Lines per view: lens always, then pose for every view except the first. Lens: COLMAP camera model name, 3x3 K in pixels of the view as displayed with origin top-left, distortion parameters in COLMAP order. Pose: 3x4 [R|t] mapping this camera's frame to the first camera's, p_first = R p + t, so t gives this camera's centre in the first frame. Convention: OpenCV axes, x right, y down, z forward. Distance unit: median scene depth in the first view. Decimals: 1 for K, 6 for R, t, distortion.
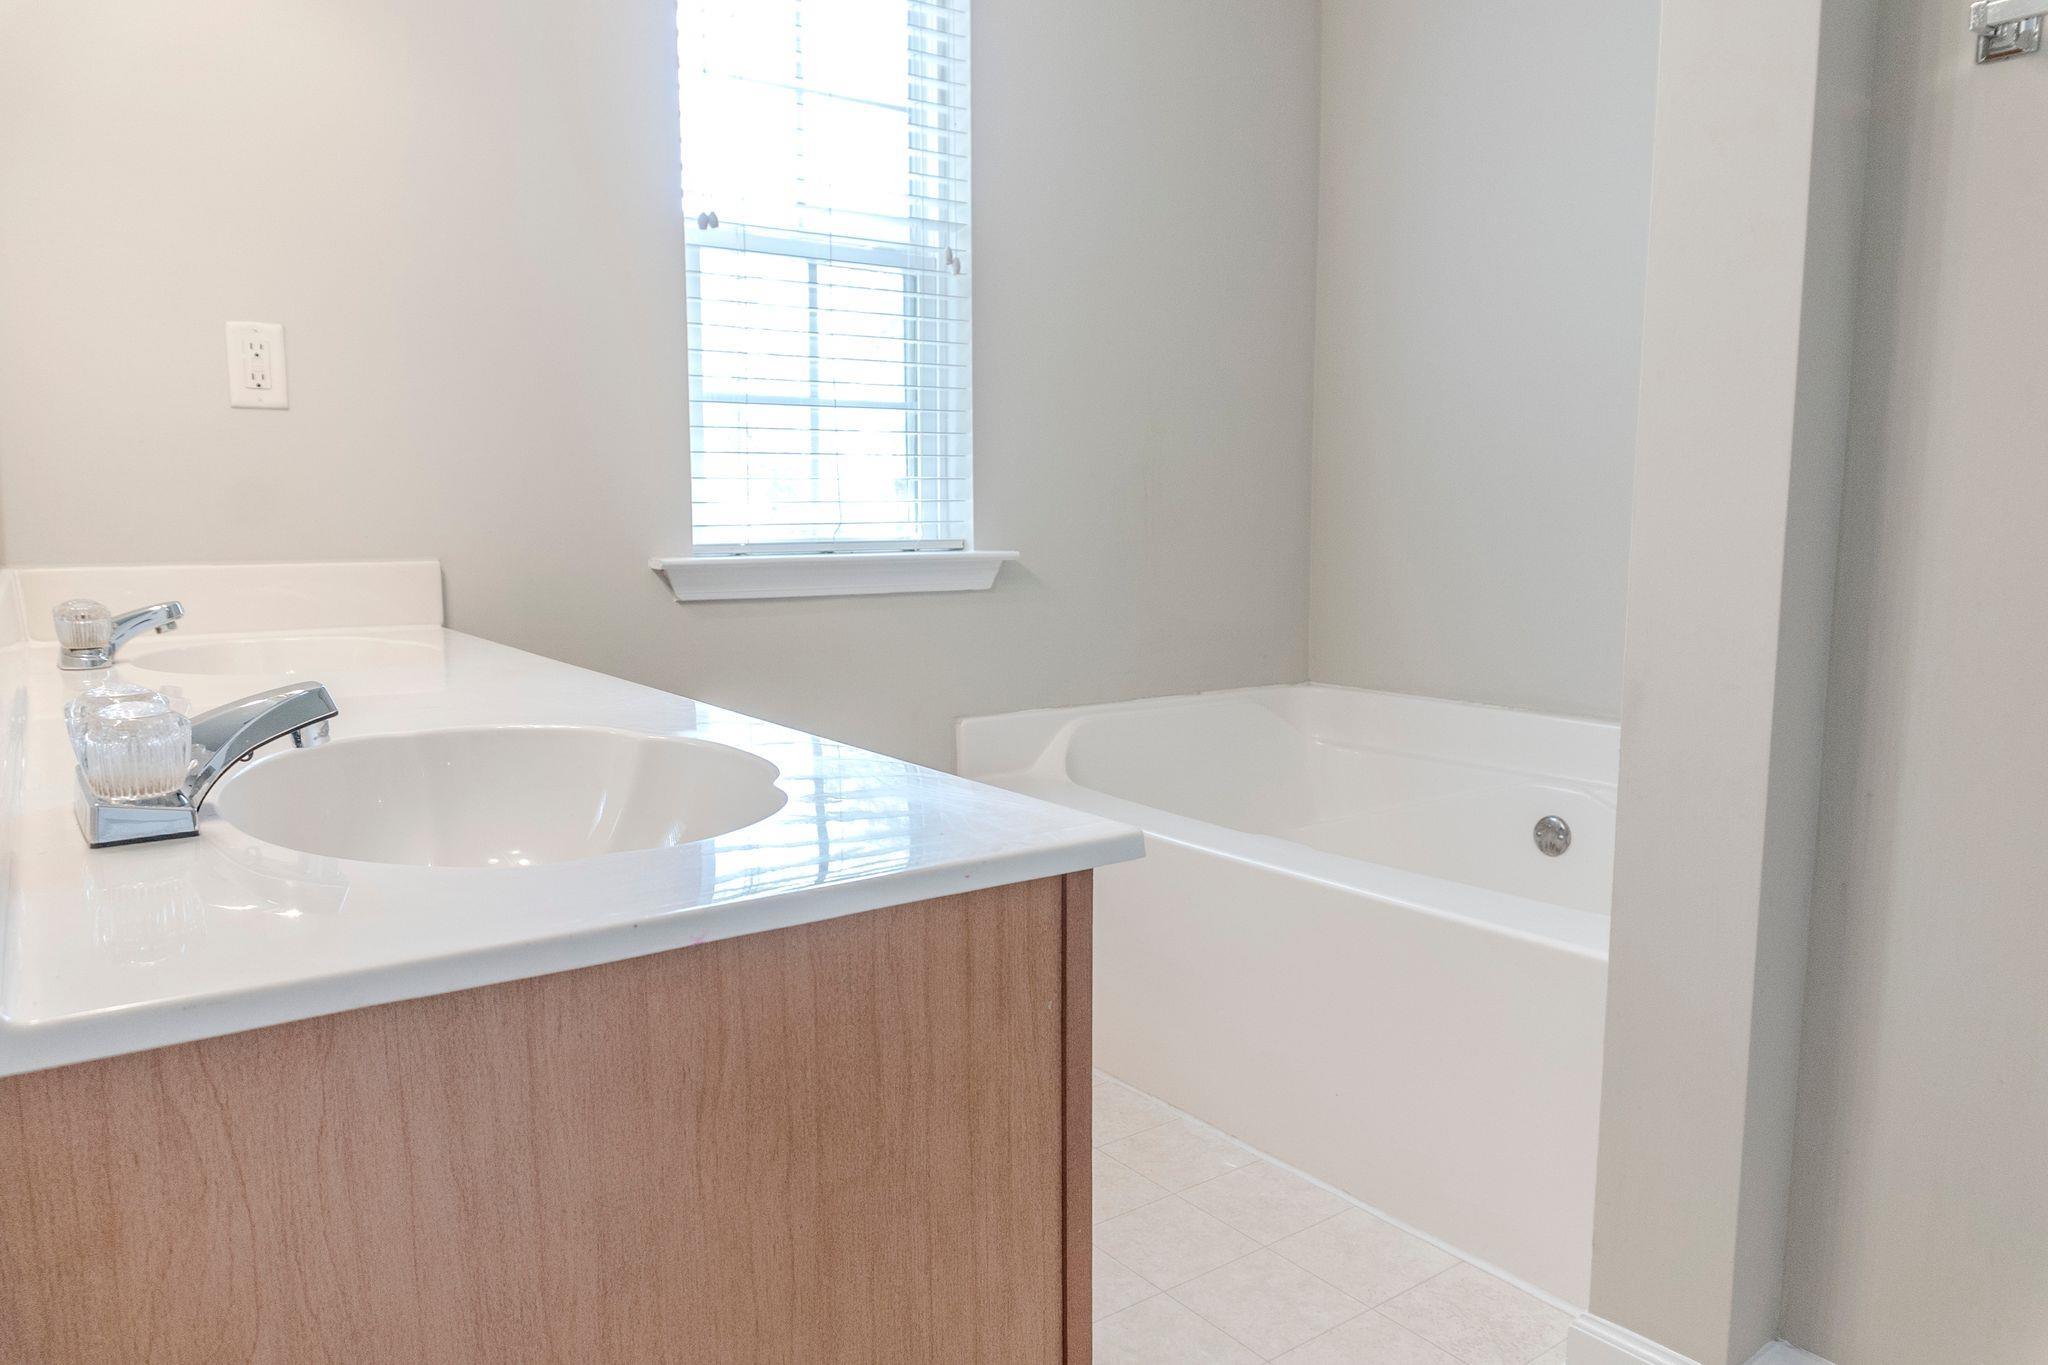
lens RADIAL K [[1403.4, 0, 1028.8], [0, 1403.4, 638.9], [0, 0, 1]] dist [0.004871, -0.001119]
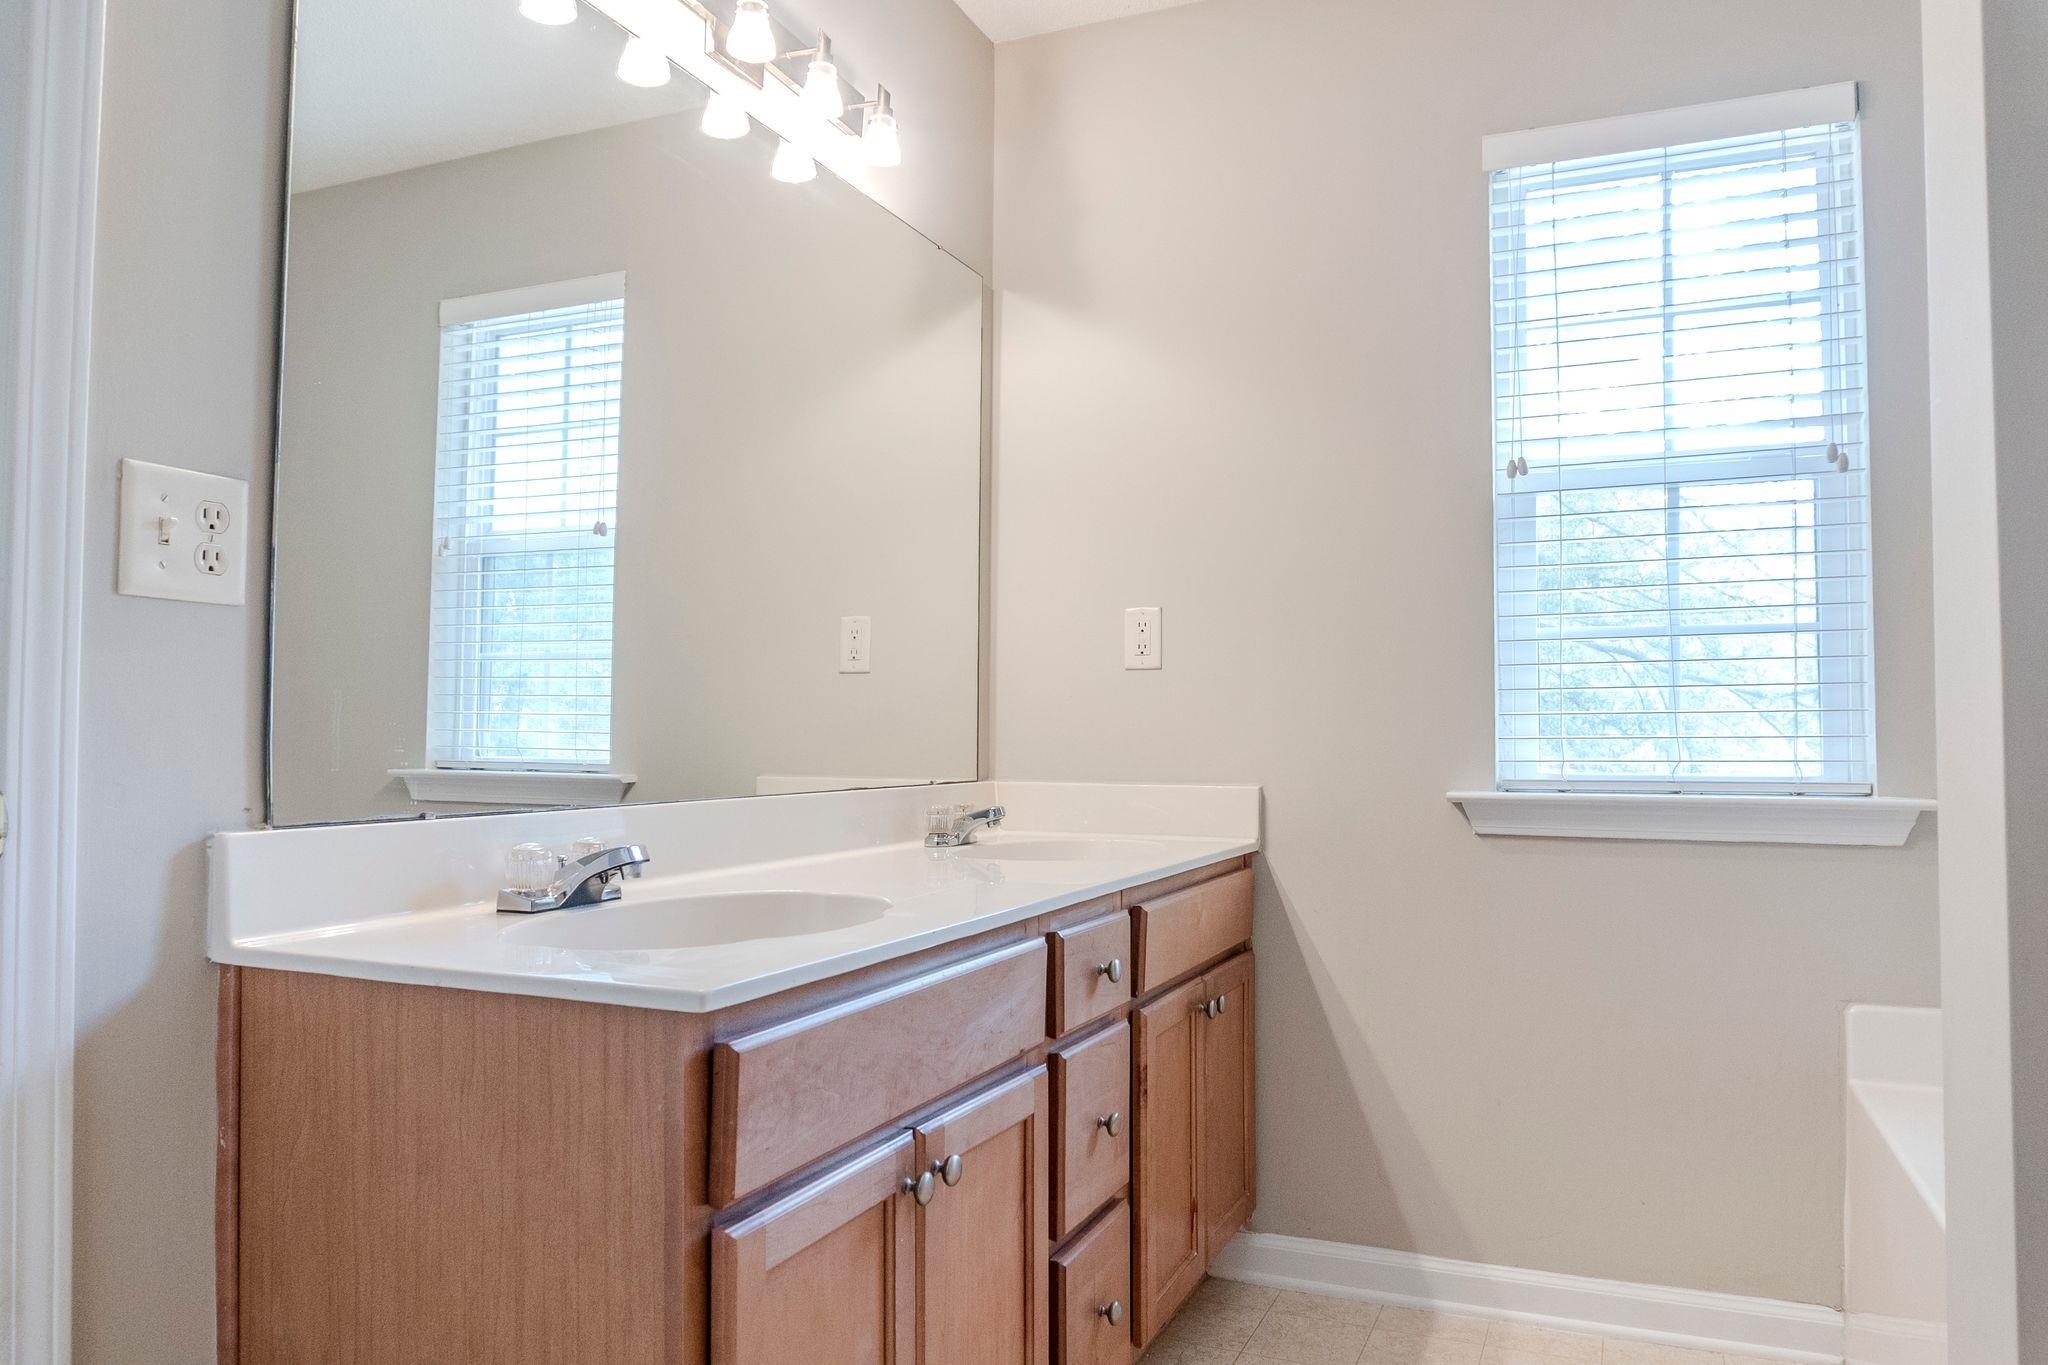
lens RADIAL K [[1382.5, 0, 1031.1], [0, 1382.5, 674.3], [0, 0, 1]] dist [-0.012429, -0.000226]
pose [[0.517484, -0.037239, -0.854882, 0.539569], [-0.083247, 0.992123, -0.093609, -0.024714], [0.851634, 0.119608, 0.510308, 0.224070]]
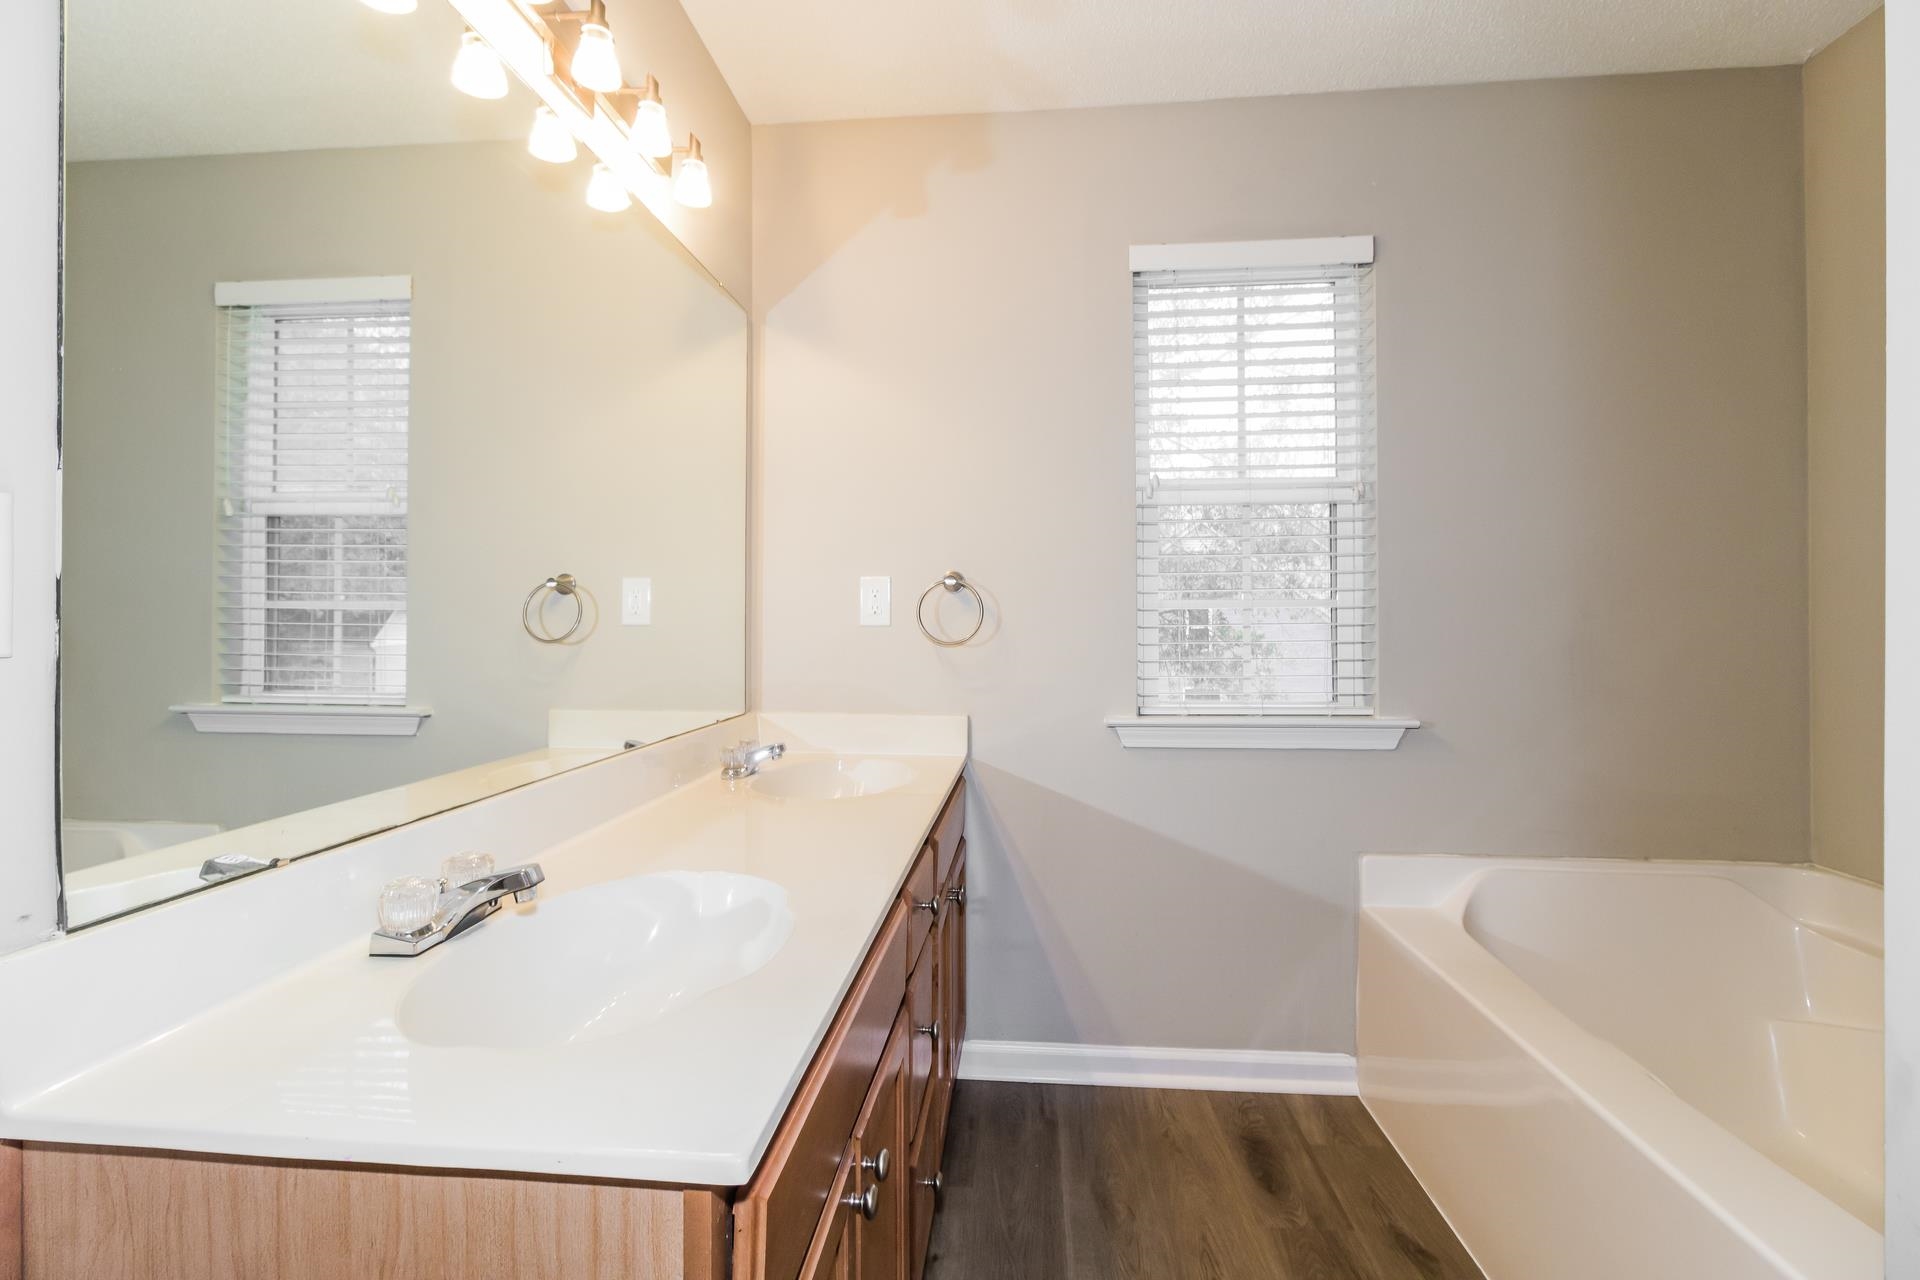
lens RADIAL K [[881.3, 0, 946.4], [0, 881.3, 612.2], [0, 0, 1]] dist [-0.004838, 0.001708]
pose [[0.750325, -0.009251, -0.661005, 0.258536], [-0.060264, 0.994781, -0.082330, -0.093941], [0.658317, 0.101610, 0.745852, 0.218741]]
